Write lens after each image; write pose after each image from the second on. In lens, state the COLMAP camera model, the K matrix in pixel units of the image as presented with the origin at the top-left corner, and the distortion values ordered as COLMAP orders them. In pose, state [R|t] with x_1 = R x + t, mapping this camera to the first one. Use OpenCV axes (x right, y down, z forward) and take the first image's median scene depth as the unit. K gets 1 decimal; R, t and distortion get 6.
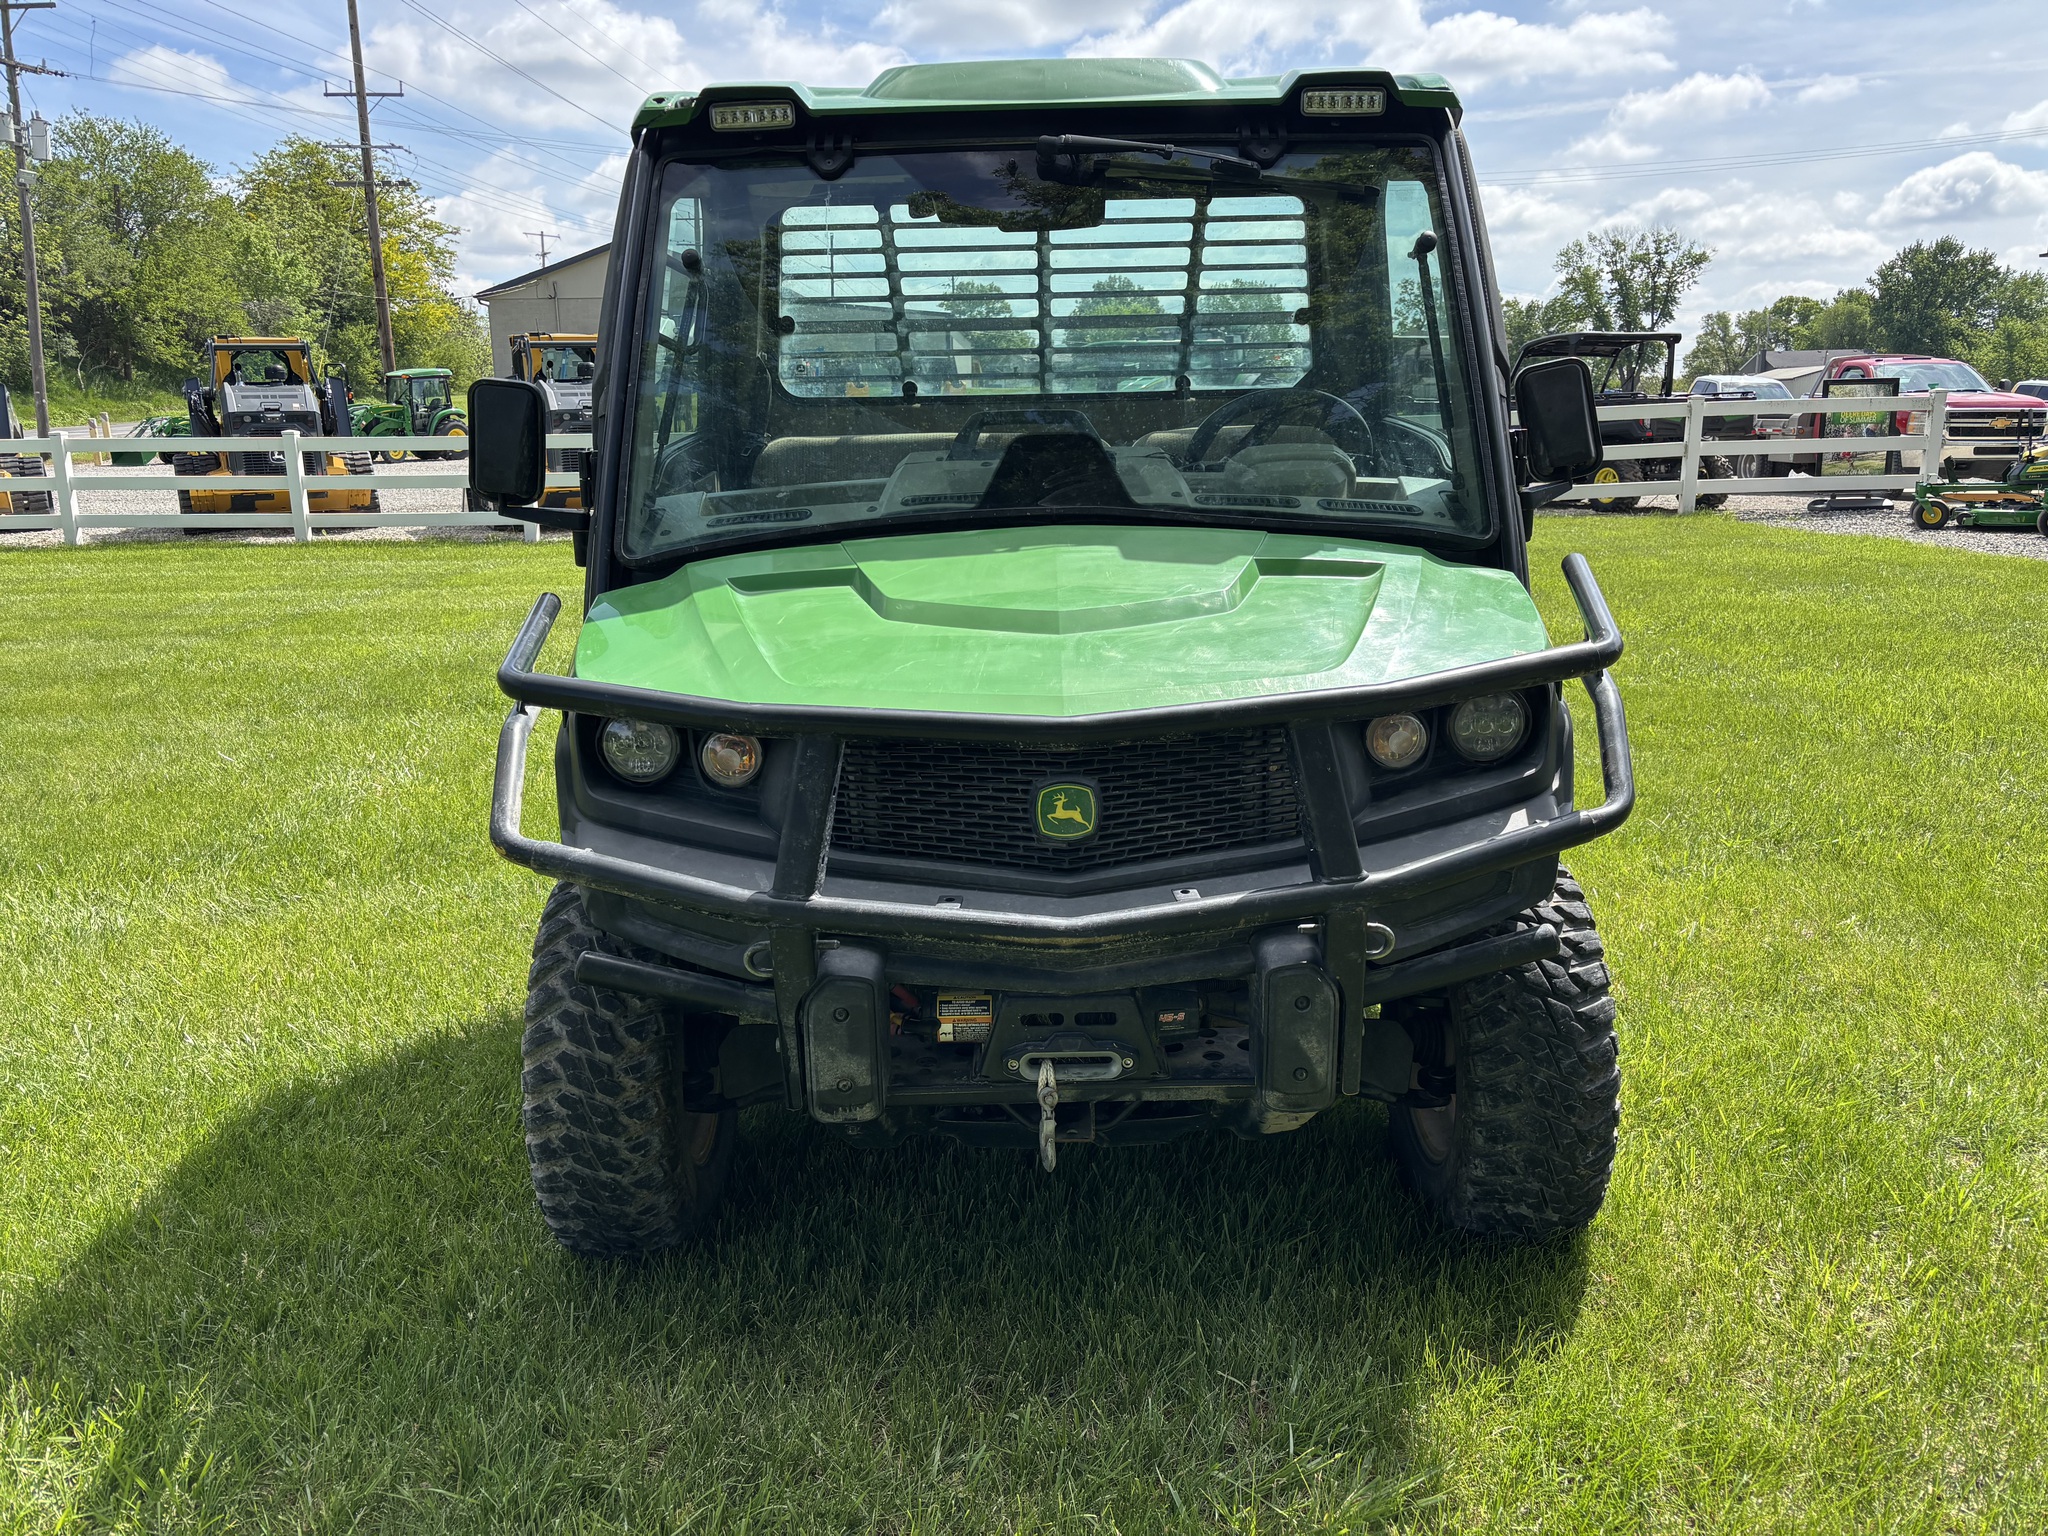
lens RADIAL K [[1564.6, 0, 1020.7], [0, 1564.6, 782.7], [0, 0, 1]] dist [0.044155, -0.047952]
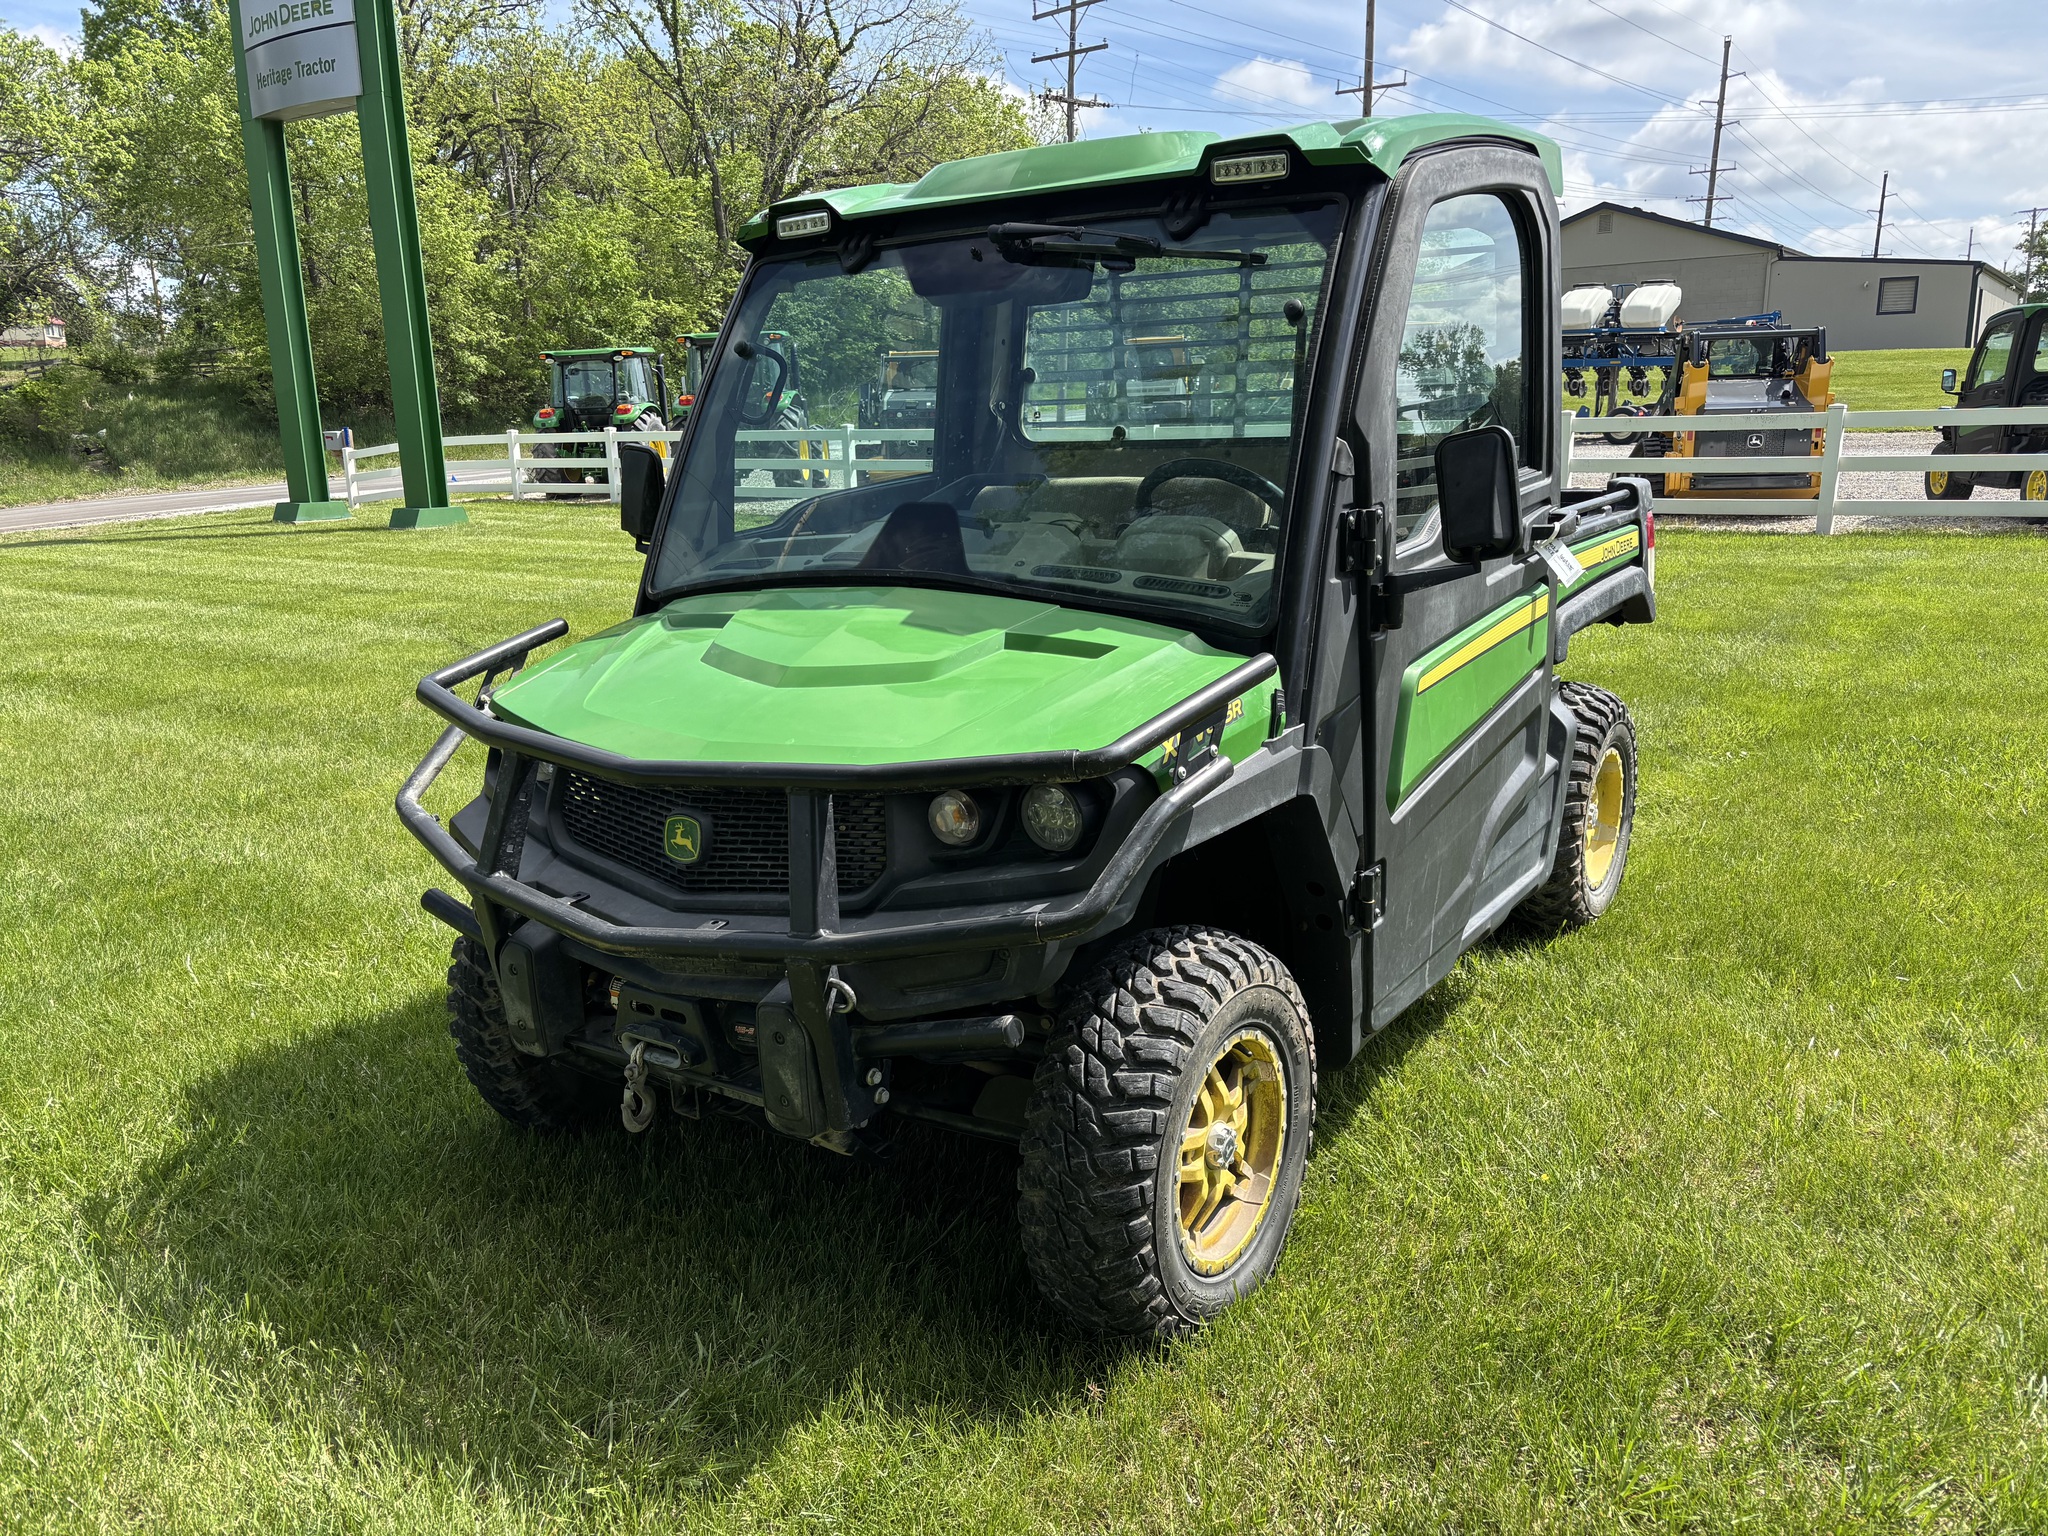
lens RADIAL K [[1564.6, 0, 1020.7], [0, 1564.6, 782.7], [0, 0, 1]] dist [0.044155, -0.047952]
pose [[0.820165, 0.126748, -0.557910, 0.700360], [-0.116615, 0.991715, 0.053870, -0.092065], [0.560116, 0.020878, 0.828151, 0.122767]]
